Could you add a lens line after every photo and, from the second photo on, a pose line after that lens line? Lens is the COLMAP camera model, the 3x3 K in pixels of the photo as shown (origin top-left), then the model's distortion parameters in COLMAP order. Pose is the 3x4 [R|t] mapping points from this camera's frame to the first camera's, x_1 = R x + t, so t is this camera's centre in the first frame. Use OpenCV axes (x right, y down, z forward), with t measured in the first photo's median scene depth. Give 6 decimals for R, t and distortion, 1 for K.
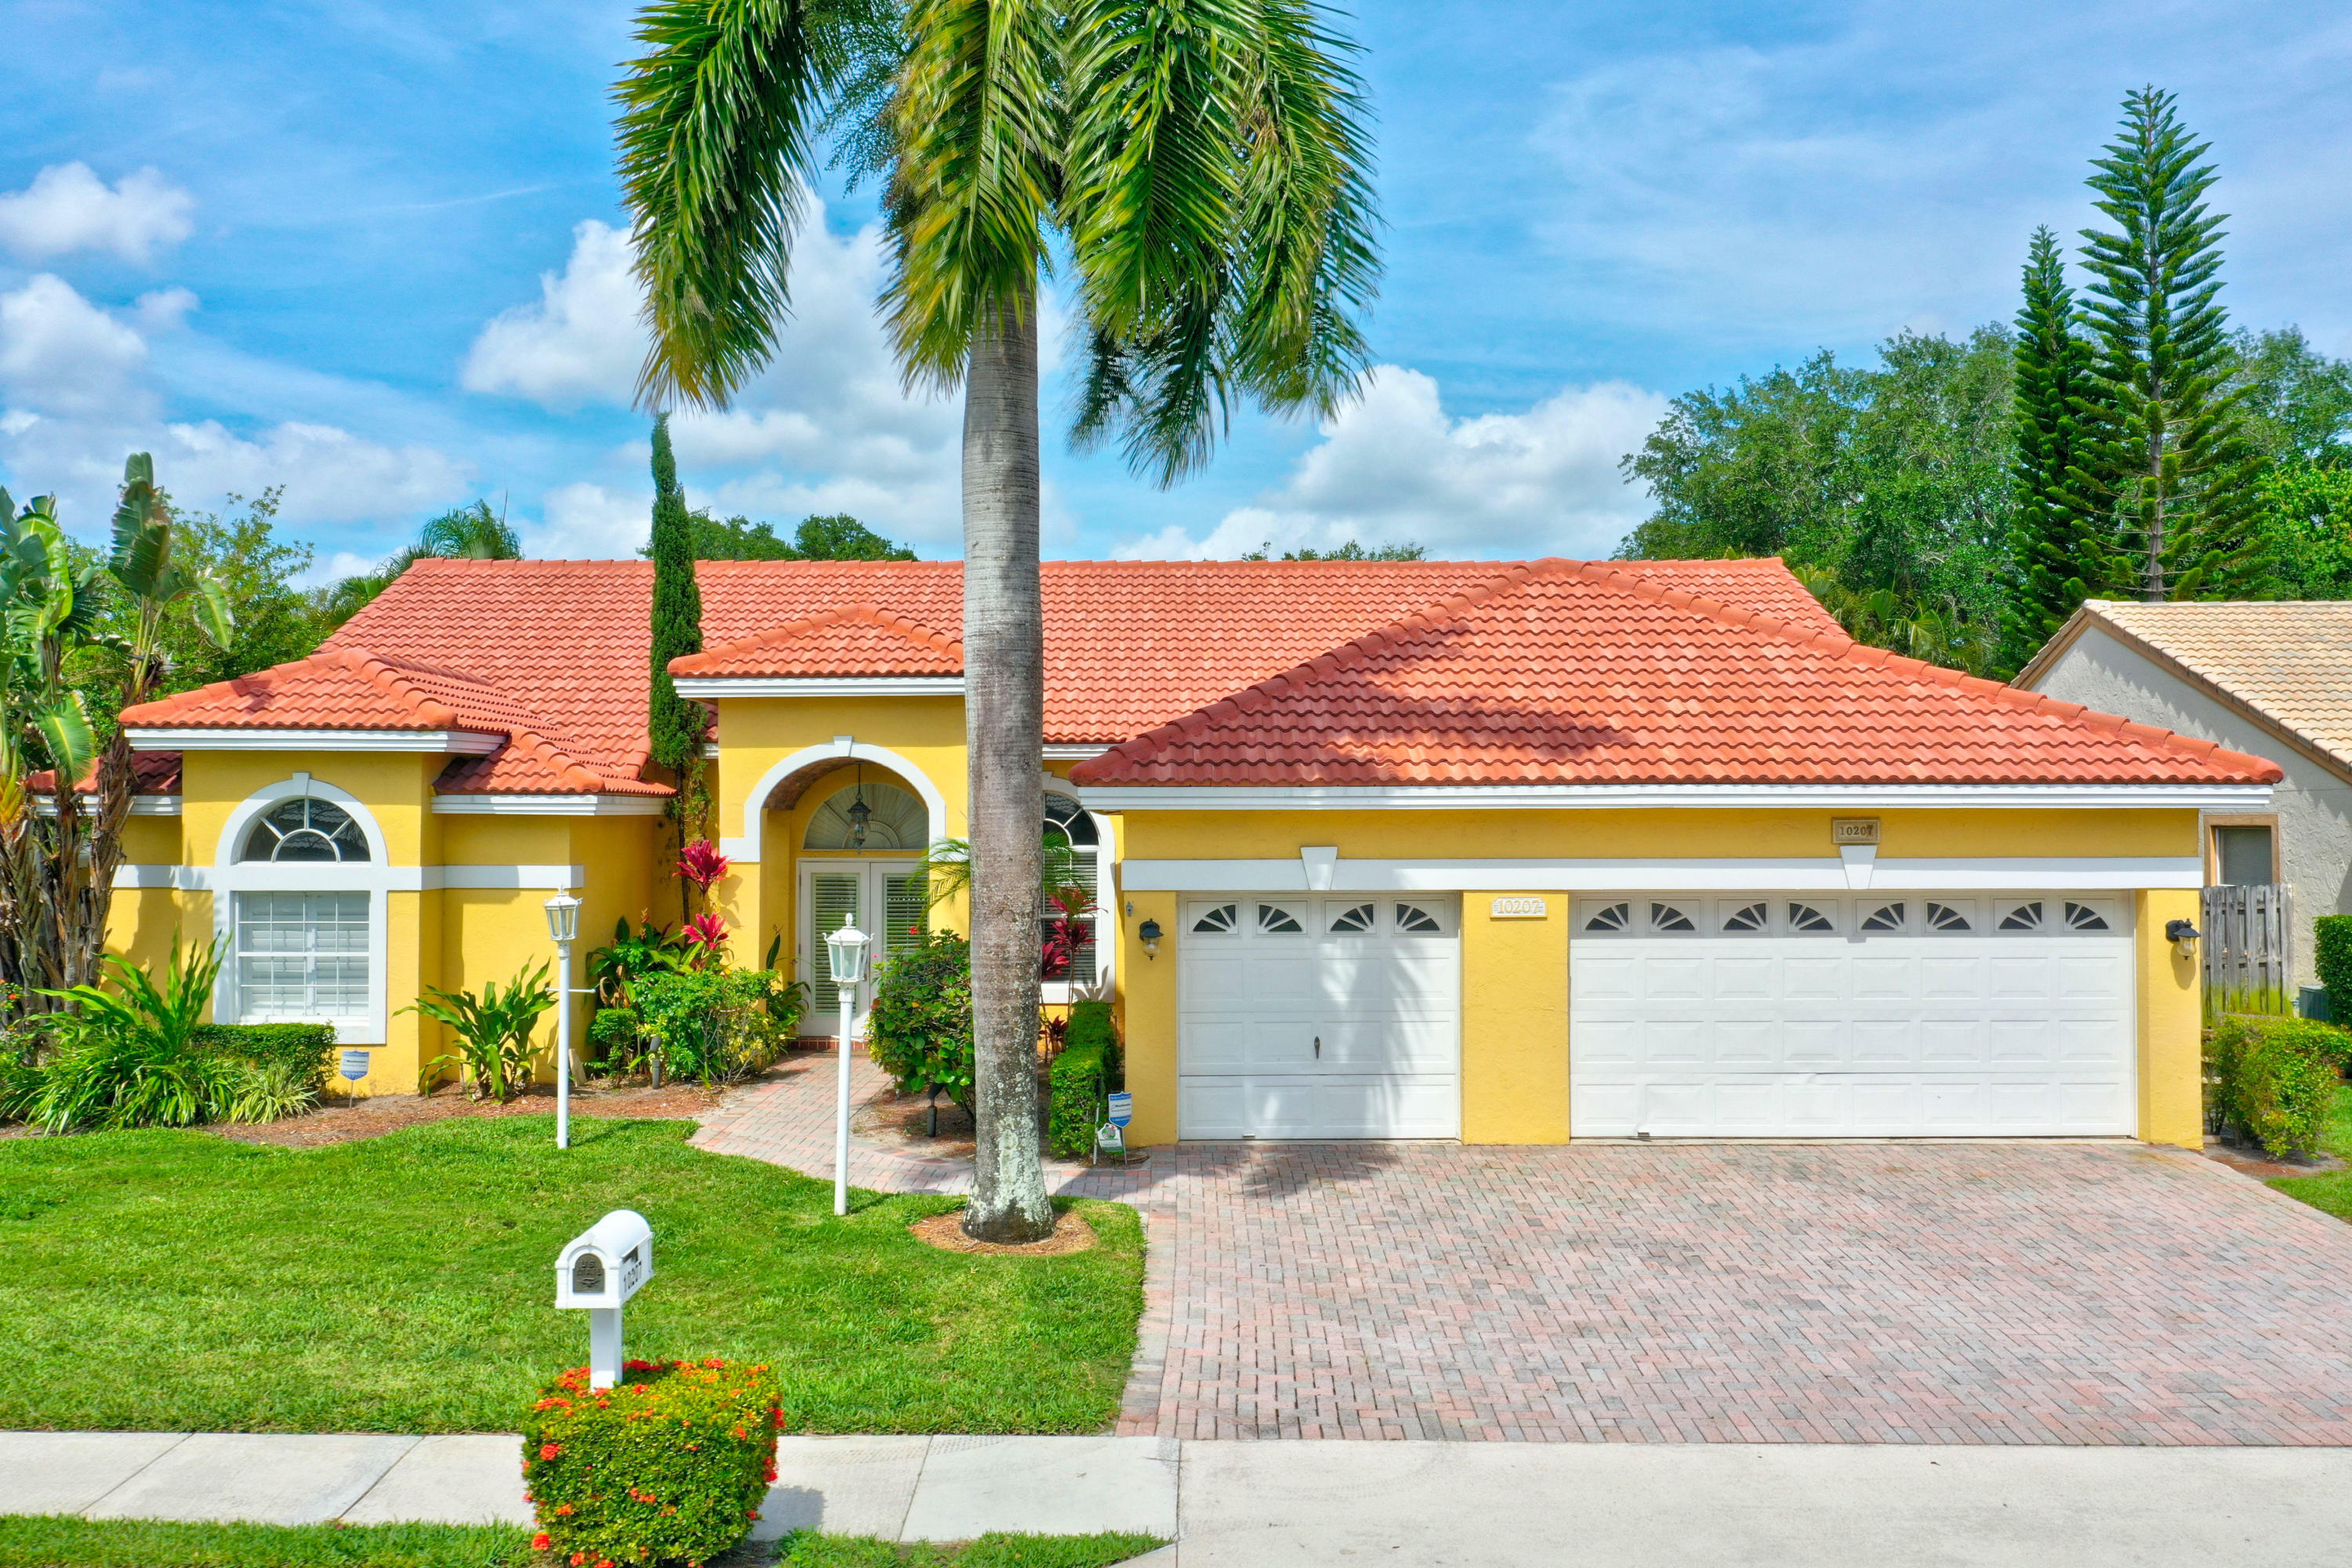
lens RADIAL K [[1849.7, 0, 1176.0], [0, 1849.7, 784.0], [0, 0, 1]] dist [0.002327, 0.002152]
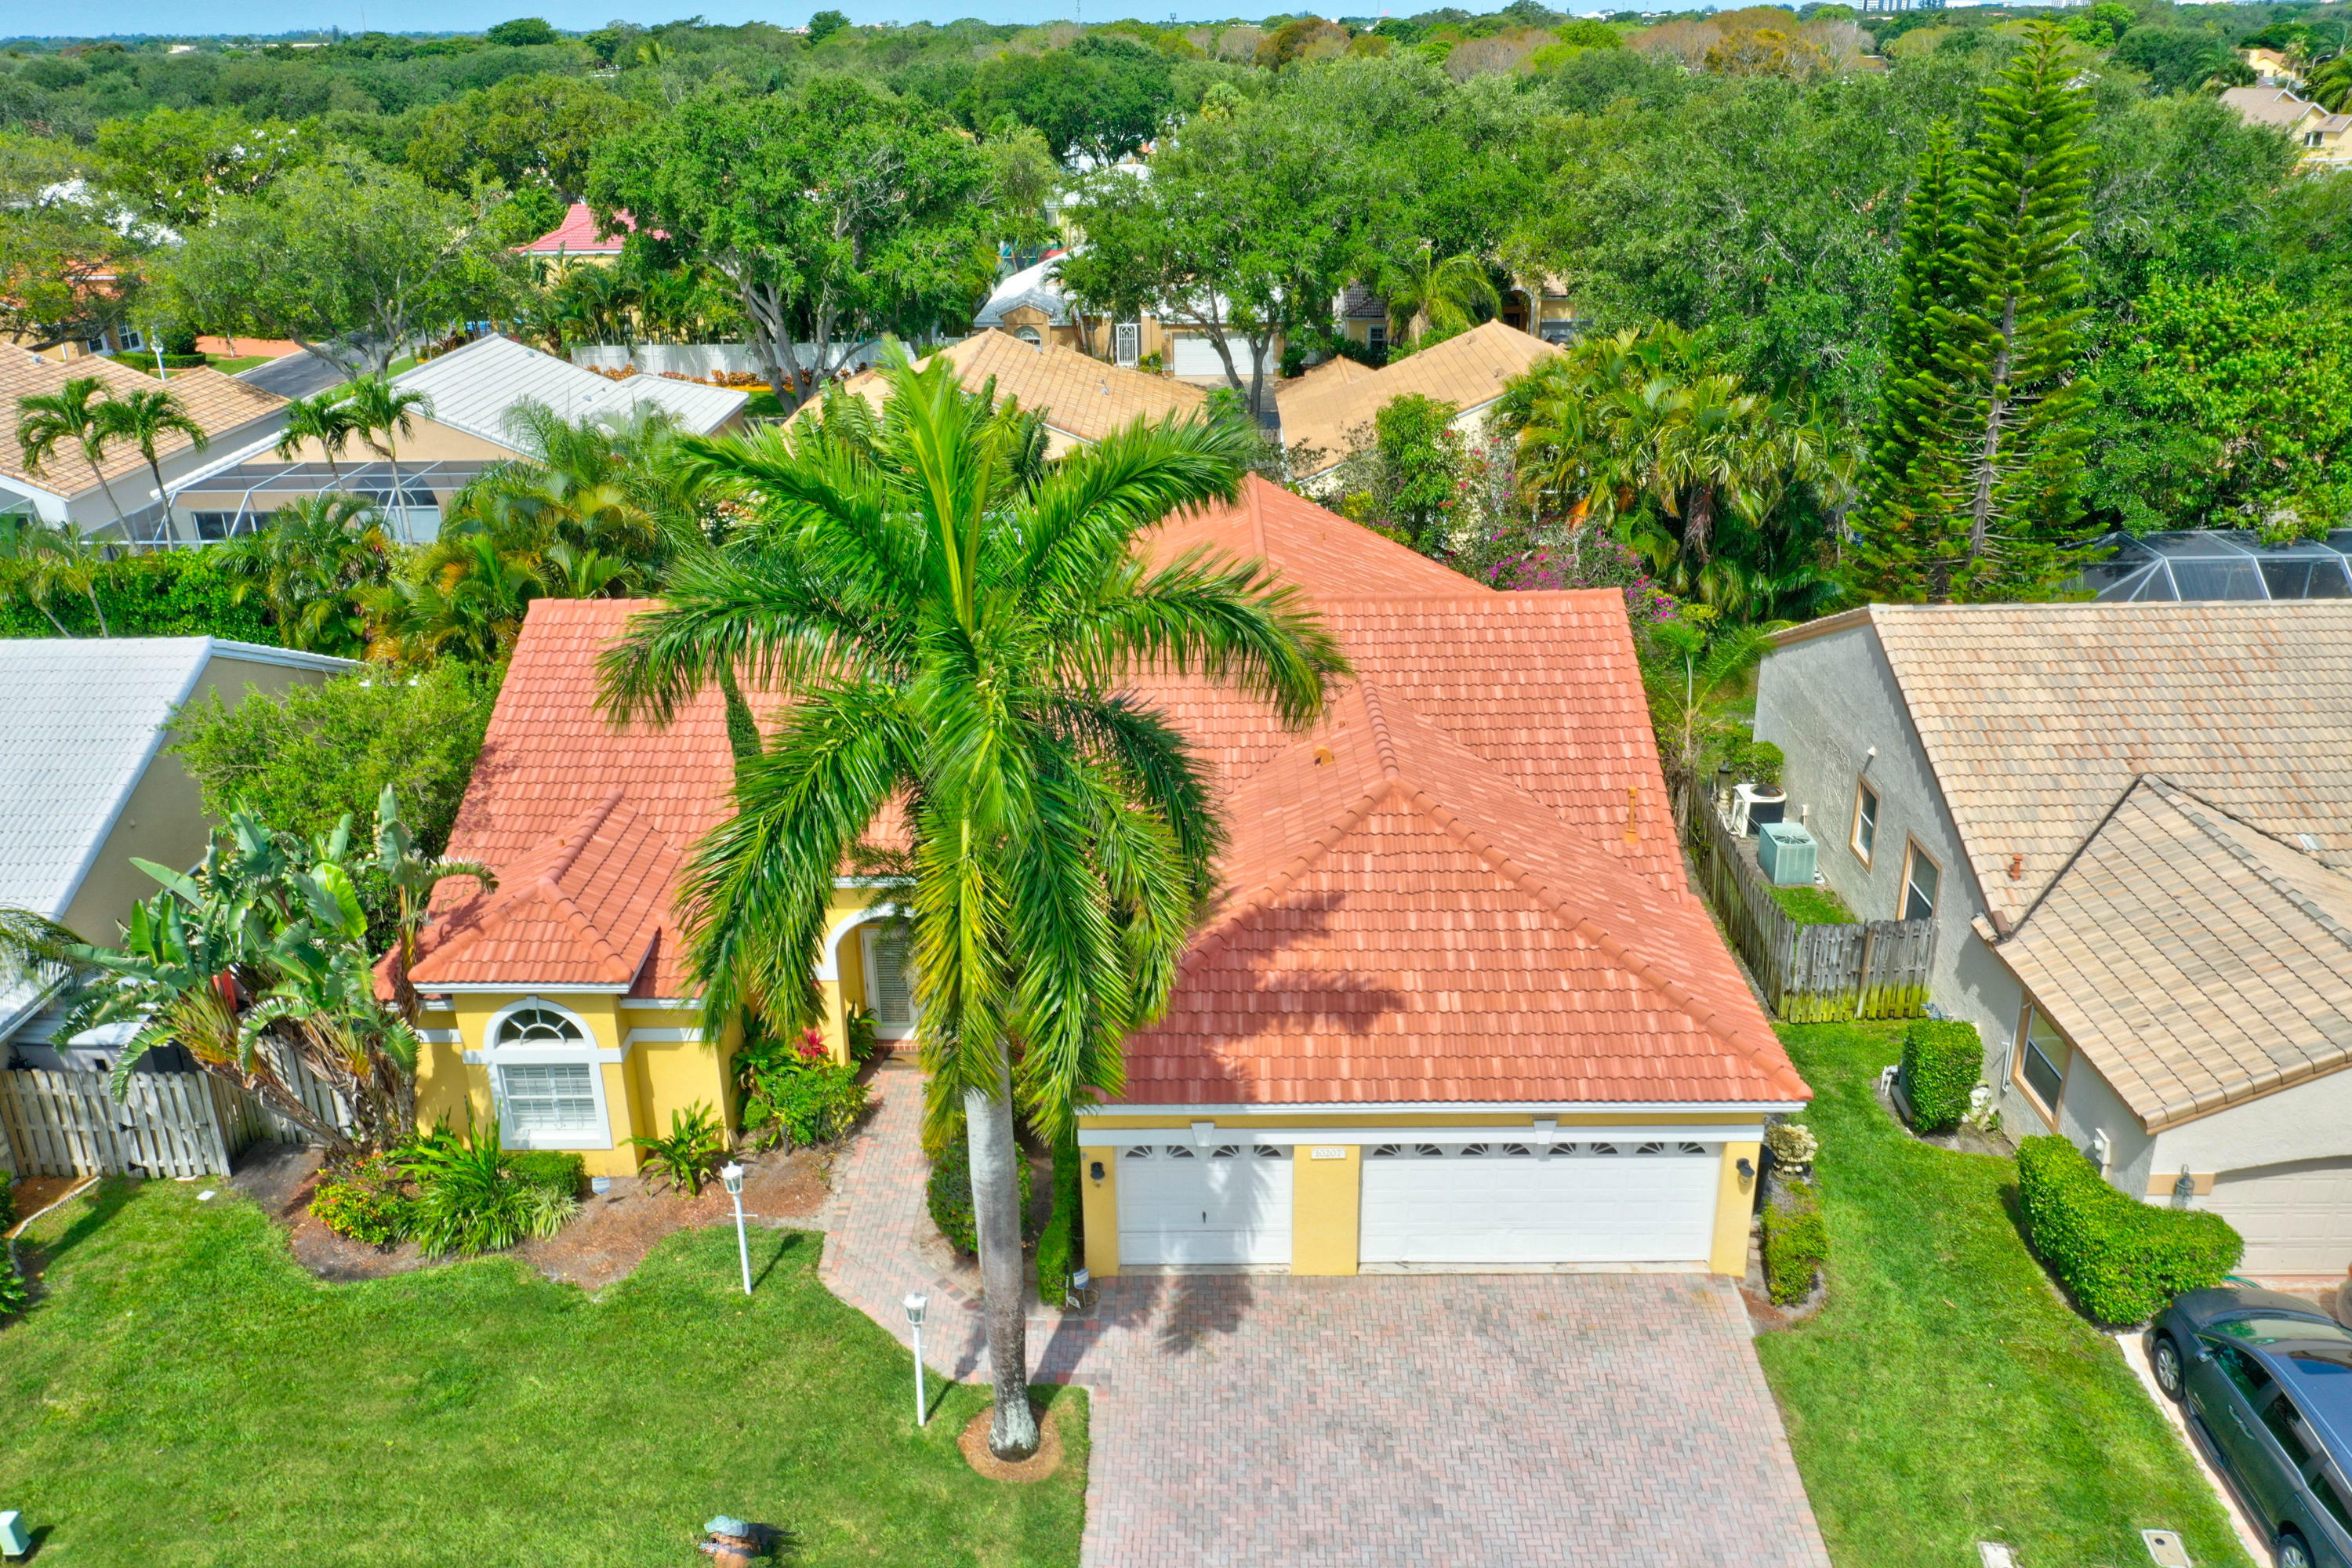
lens RADIAL K [[1854.2, 0, 1176.0], [0, 1854.2, 784.0], [0, 0, 1]] dist [-0.003910, -0.005342]
pose [[0.999678, -0.011432, -0.022637, 0.091948], [0.019625, 0.914100, 0.405015, -0.852534], [0.016063, -0.405329, 0.914030, -0.320223]]
